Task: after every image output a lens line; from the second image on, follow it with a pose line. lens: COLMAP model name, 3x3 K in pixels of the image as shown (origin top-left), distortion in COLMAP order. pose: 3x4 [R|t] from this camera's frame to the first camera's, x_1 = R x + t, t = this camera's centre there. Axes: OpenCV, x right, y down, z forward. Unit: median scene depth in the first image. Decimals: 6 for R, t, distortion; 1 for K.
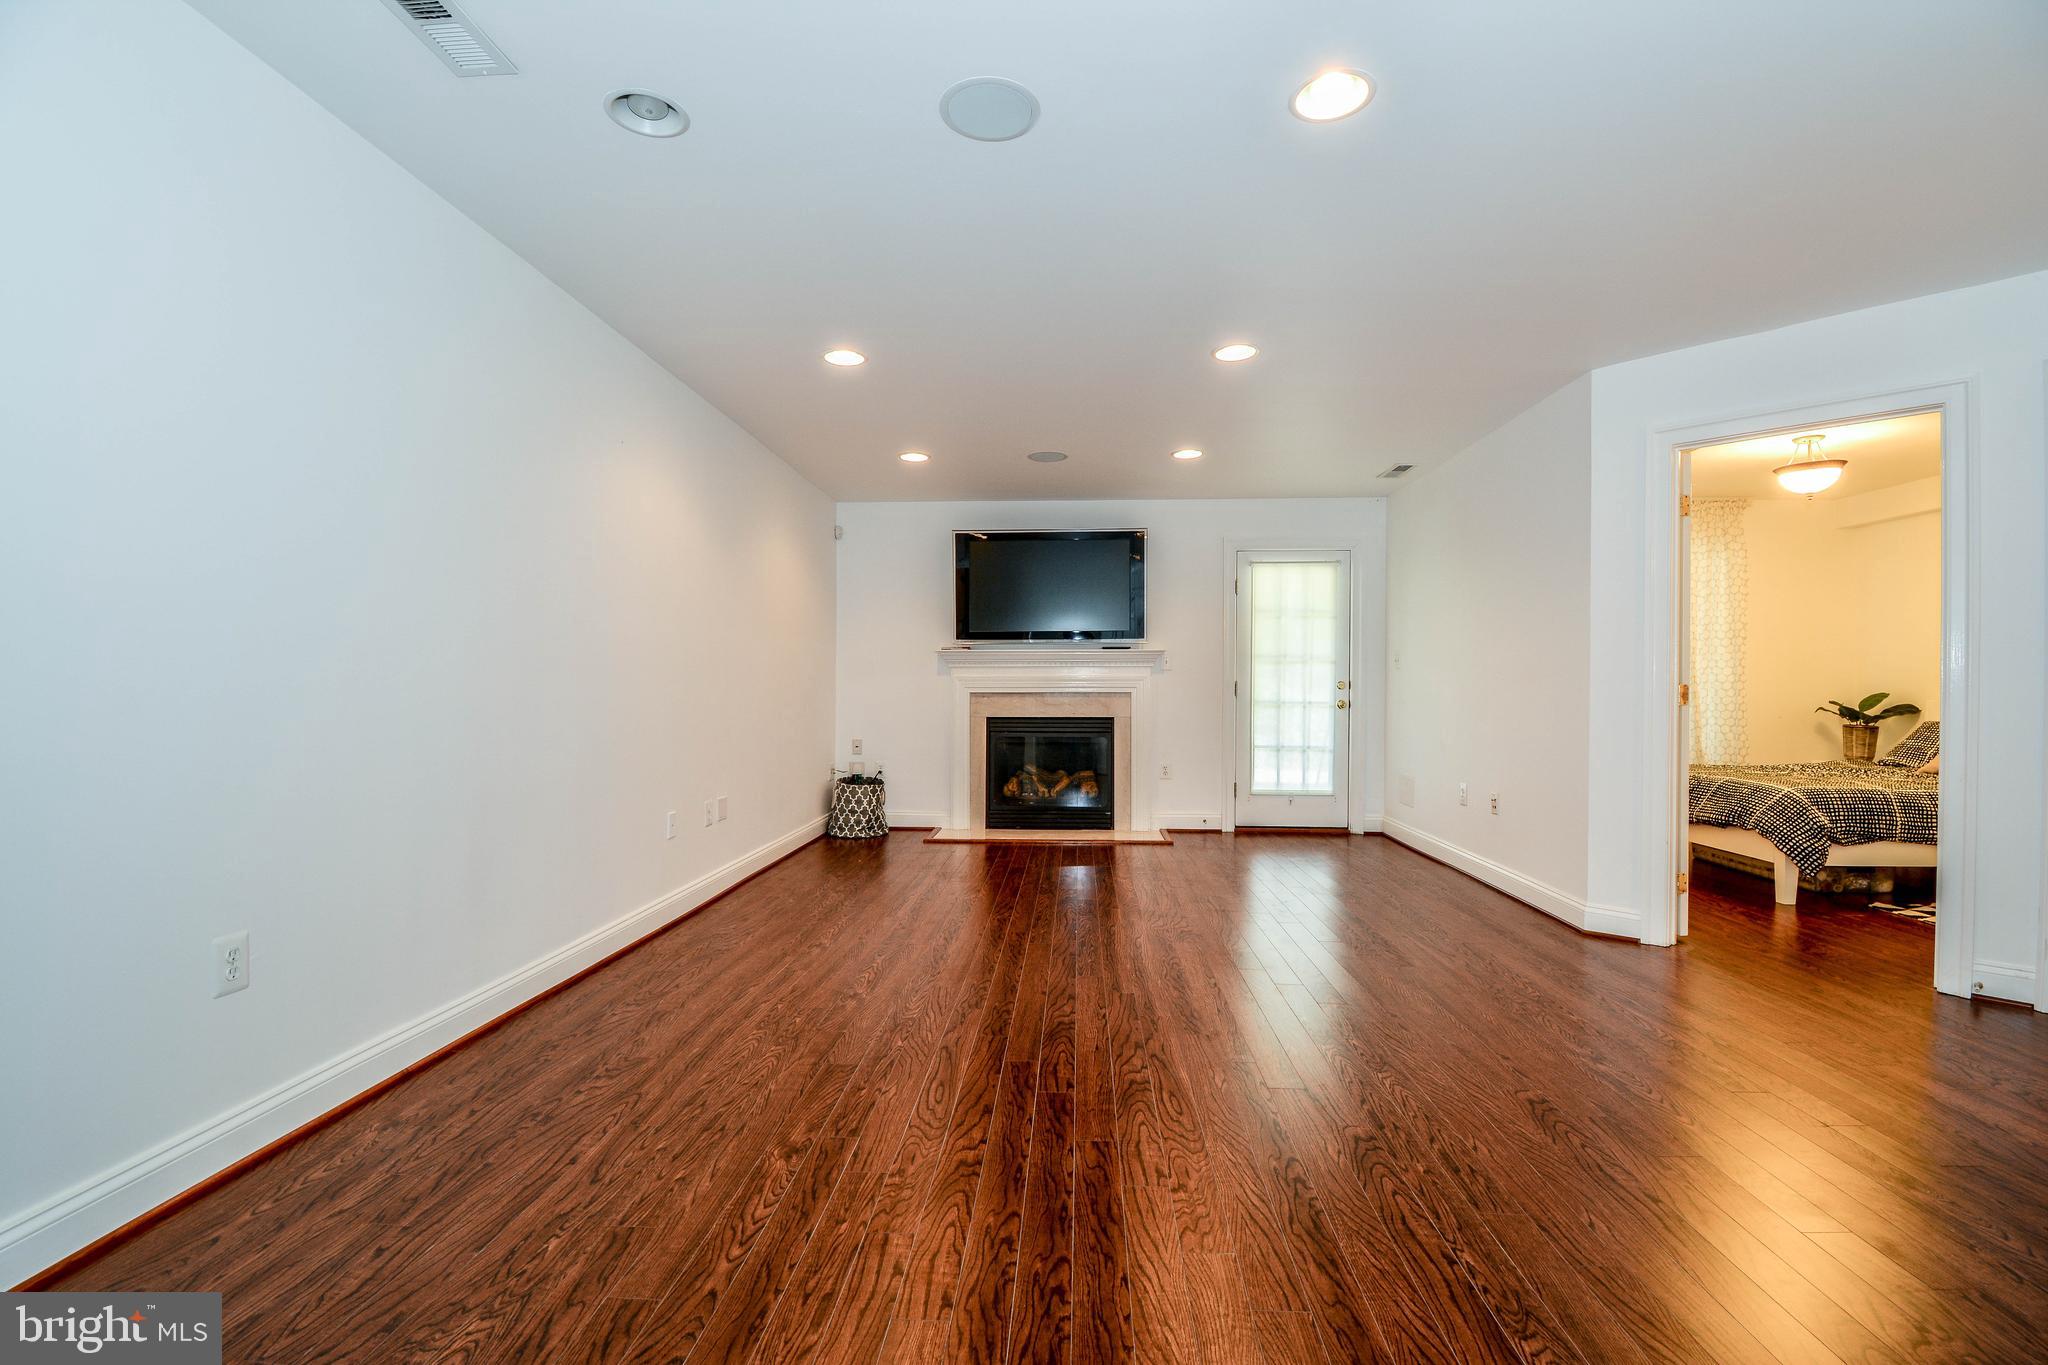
lens RADIAL K [[887.4, 0, 1024.0], [0, 887.4, 682.5], [0, 0, 1]] dist [0.014440, -0.022645]
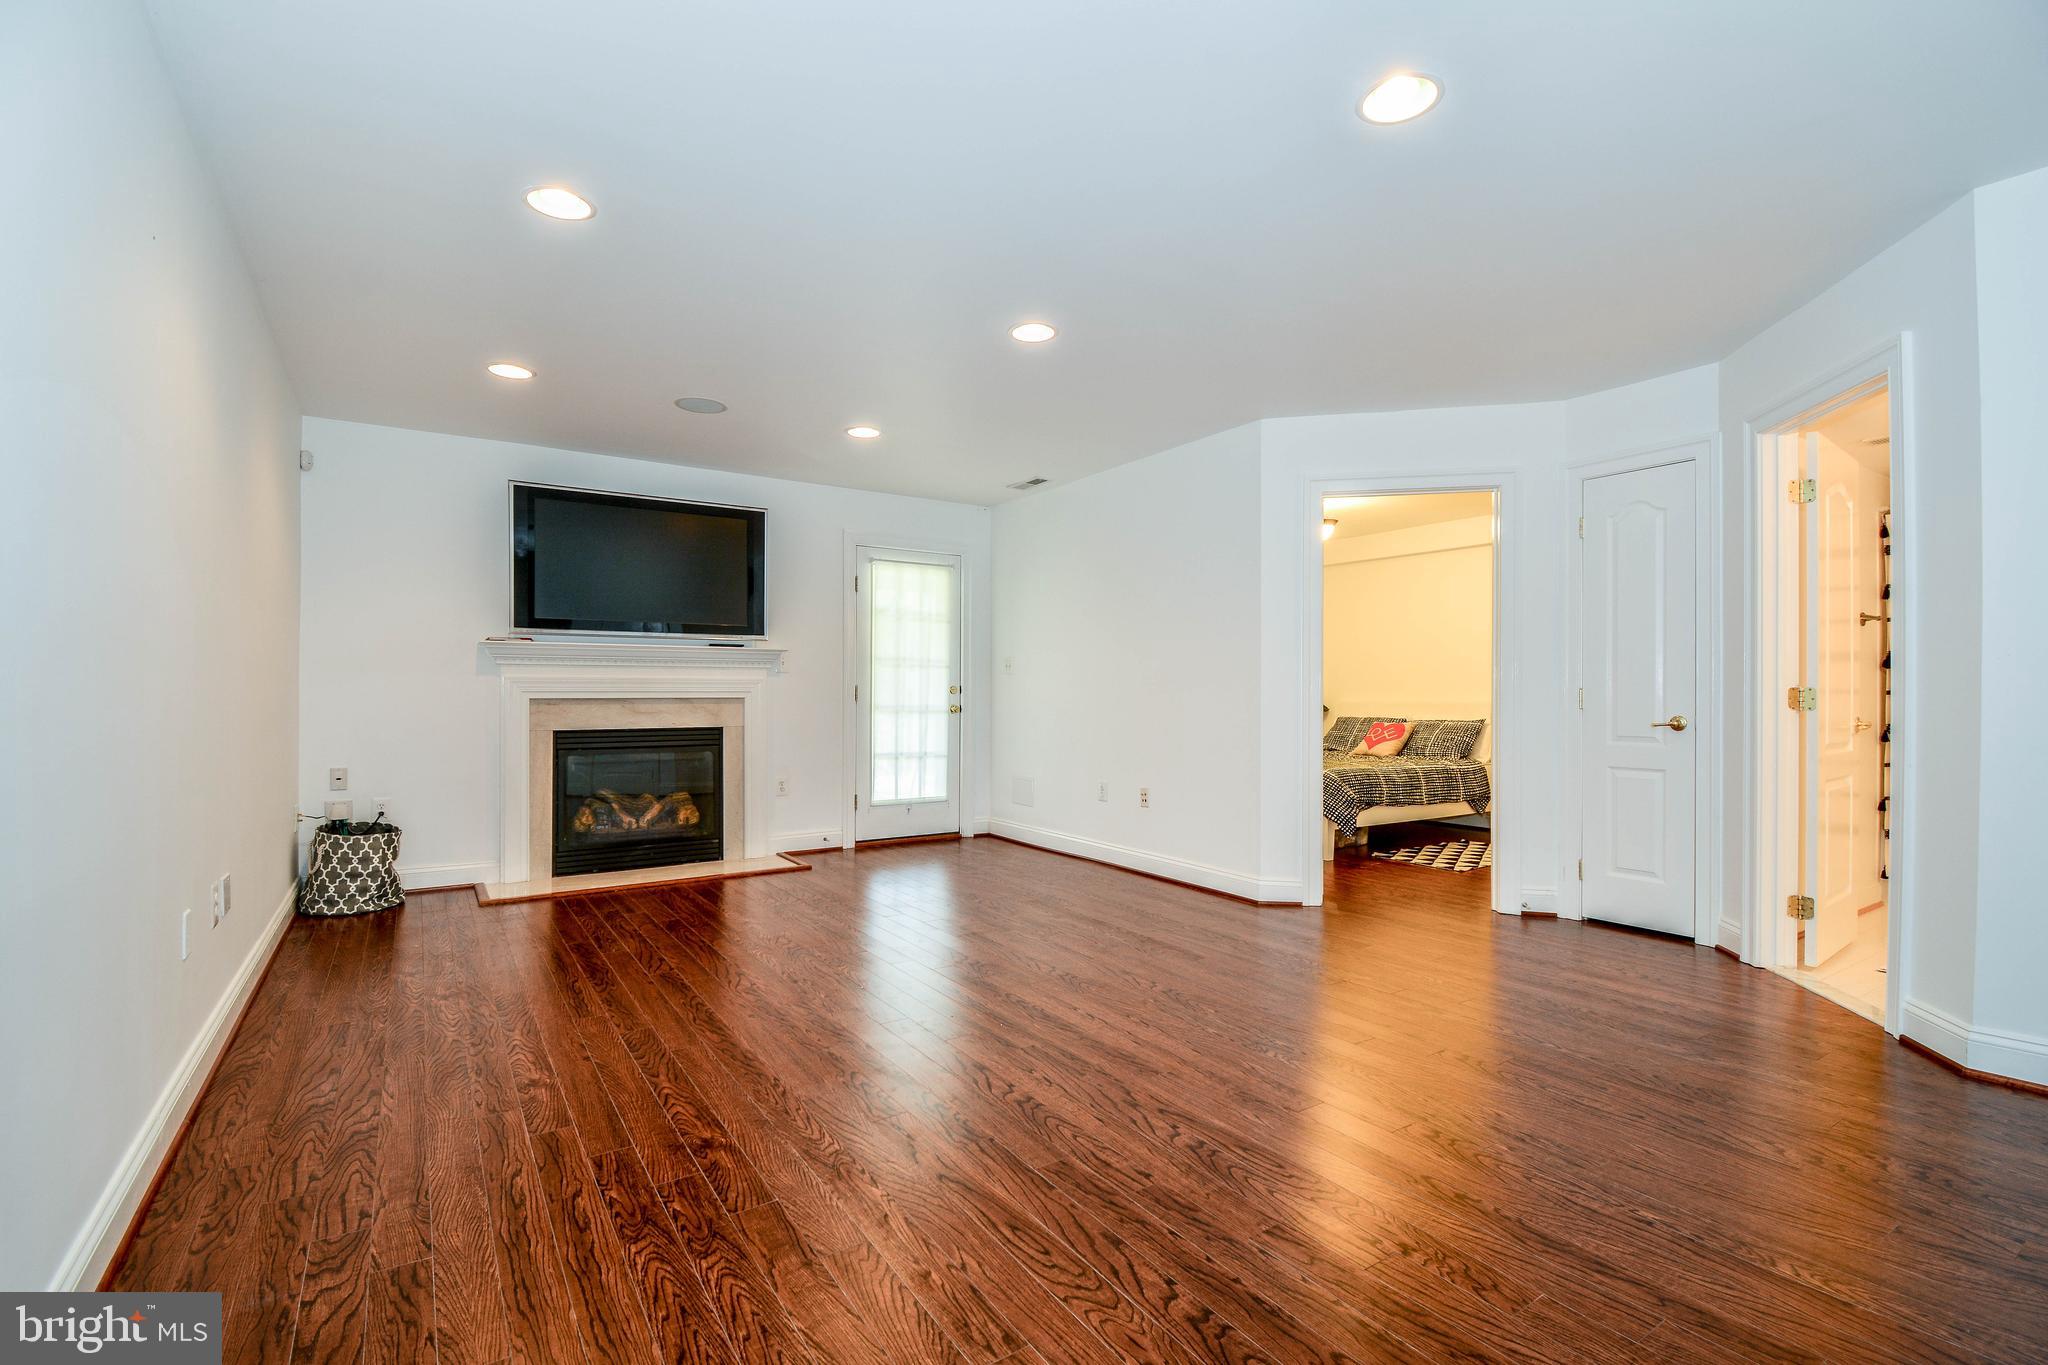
lens RADIAL K [[905.9, 0, 1025.4], [0, 905.9, 688.3], [0, 0, 1]] dist [0.018126, -0.024865]
pose [[0.802936, 0.003127, 0.596056, -0.185947], [-0.003613, 0.999993, -0.000379, 0.001238], [-0.596054, -0.001849, 0.802942, 0.133229]]
